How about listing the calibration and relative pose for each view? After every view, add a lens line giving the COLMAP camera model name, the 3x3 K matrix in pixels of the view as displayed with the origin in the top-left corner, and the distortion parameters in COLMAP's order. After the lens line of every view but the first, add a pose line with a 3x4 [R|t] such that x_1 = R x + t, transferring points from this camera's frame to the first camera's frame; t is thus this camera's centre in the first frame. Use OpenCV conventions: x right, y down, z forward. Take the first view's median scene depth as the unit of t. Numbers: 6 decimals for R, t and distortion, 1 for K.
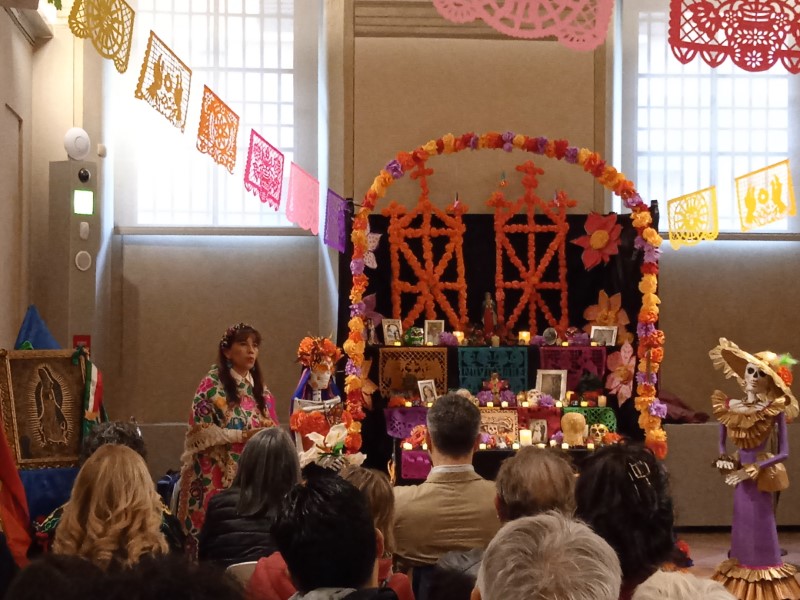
lens RADIAL K [[1527.6, 0, 400.0], [0, 1527.6, 300.0], [0, 0, 1]] dist [0.057082, 0.094883]
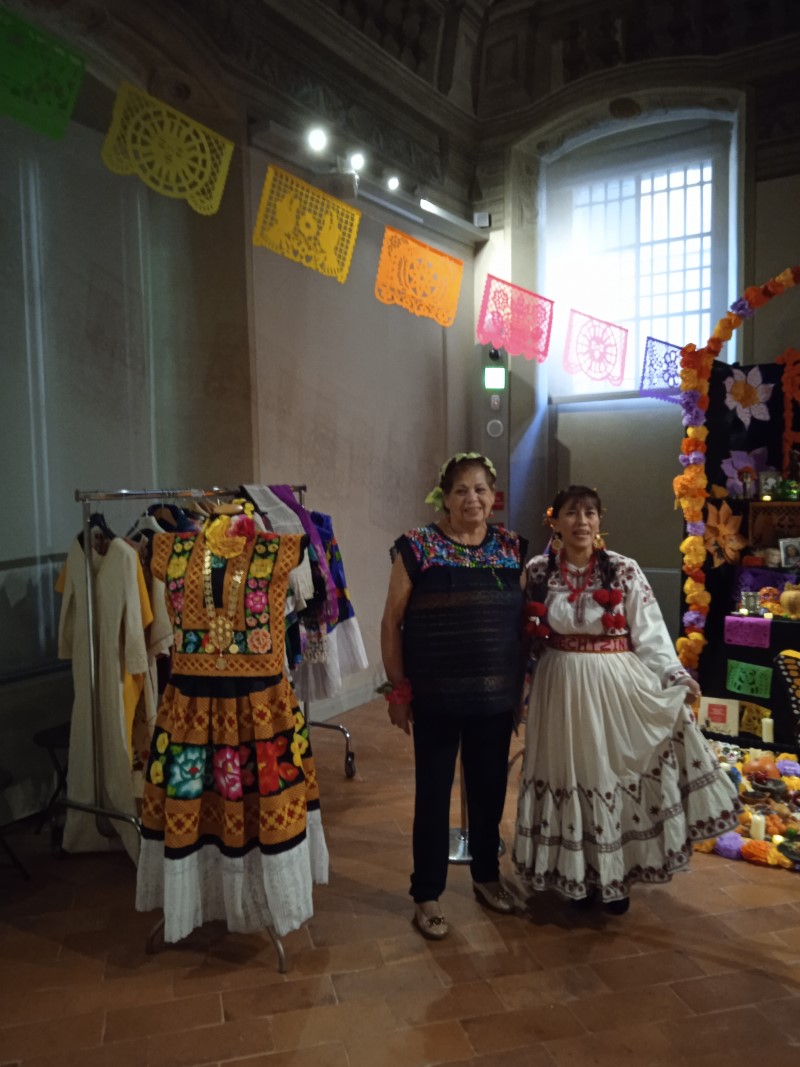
lens RADIAL K [[895.4, 0, 397.6], [0, 895.4, 547.7], [0, 0, 1]] dist [0.028717, -0.014905]
pose [[0.798118, 0.024513, -0.602003, 0.150117], [0.033270, 0.995854, 0.084658, 0.004291], [0.601583, -0.087596, 0.793993, 0.412317]]
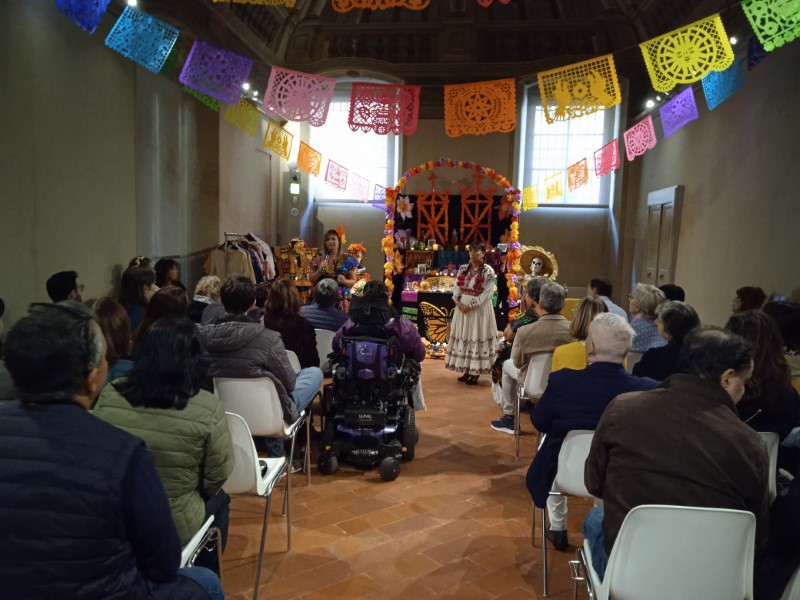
lens RADIAL K [[651.9, 0, 400.0], [0, 651.9, 300.0], [0, 0, 1]] dist [0.076000, -0.065563]
pose [[0.977915, 0.042607, -0.204612, 0.192485], [-0.021967, 0.994531, 0.102108, 0.004127], [0.207844, -0.095359, 0.973503, -0.025938]]
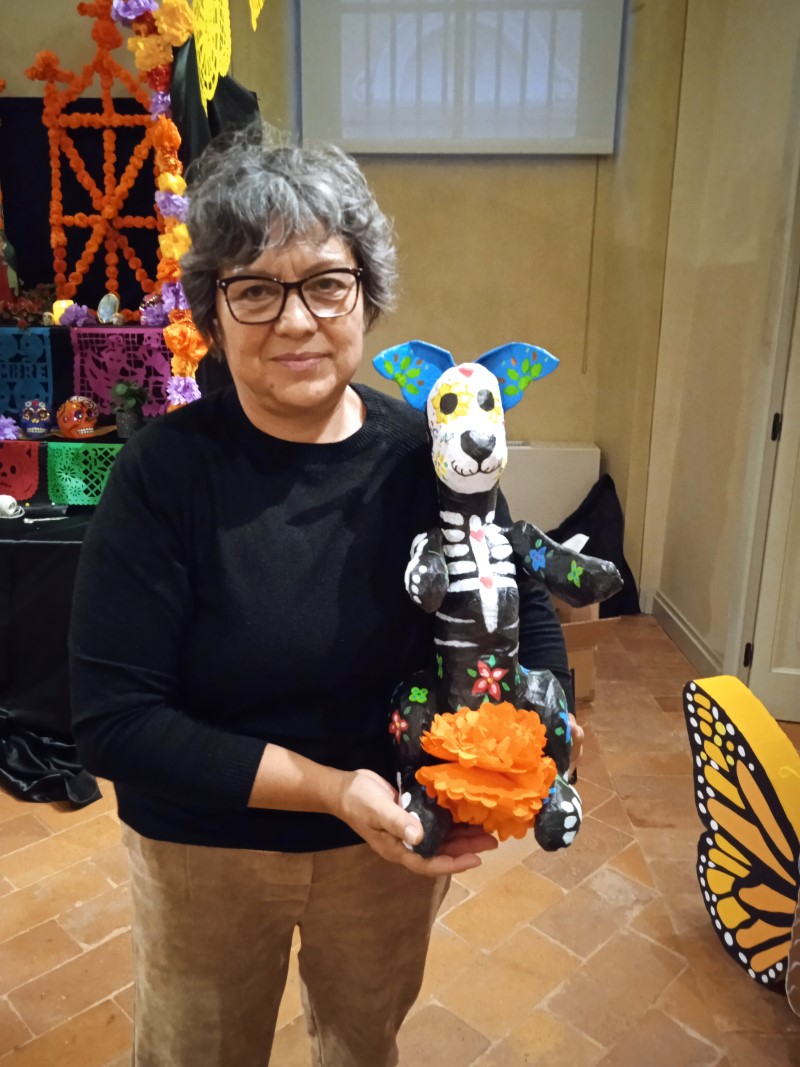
lens RADIAL K [[869.4, 0, 400.0], [0, 869.4, 533.5], [0, 0, 1]] dist [0.076000, -0.065563]
pose [[0.993199, 0.033171, -0.111600, 0.256915], [-0.001209, 0.961442, 0.275006, 0.013830], [0.116419, -0.273001, 0.954943, 0.674311]]
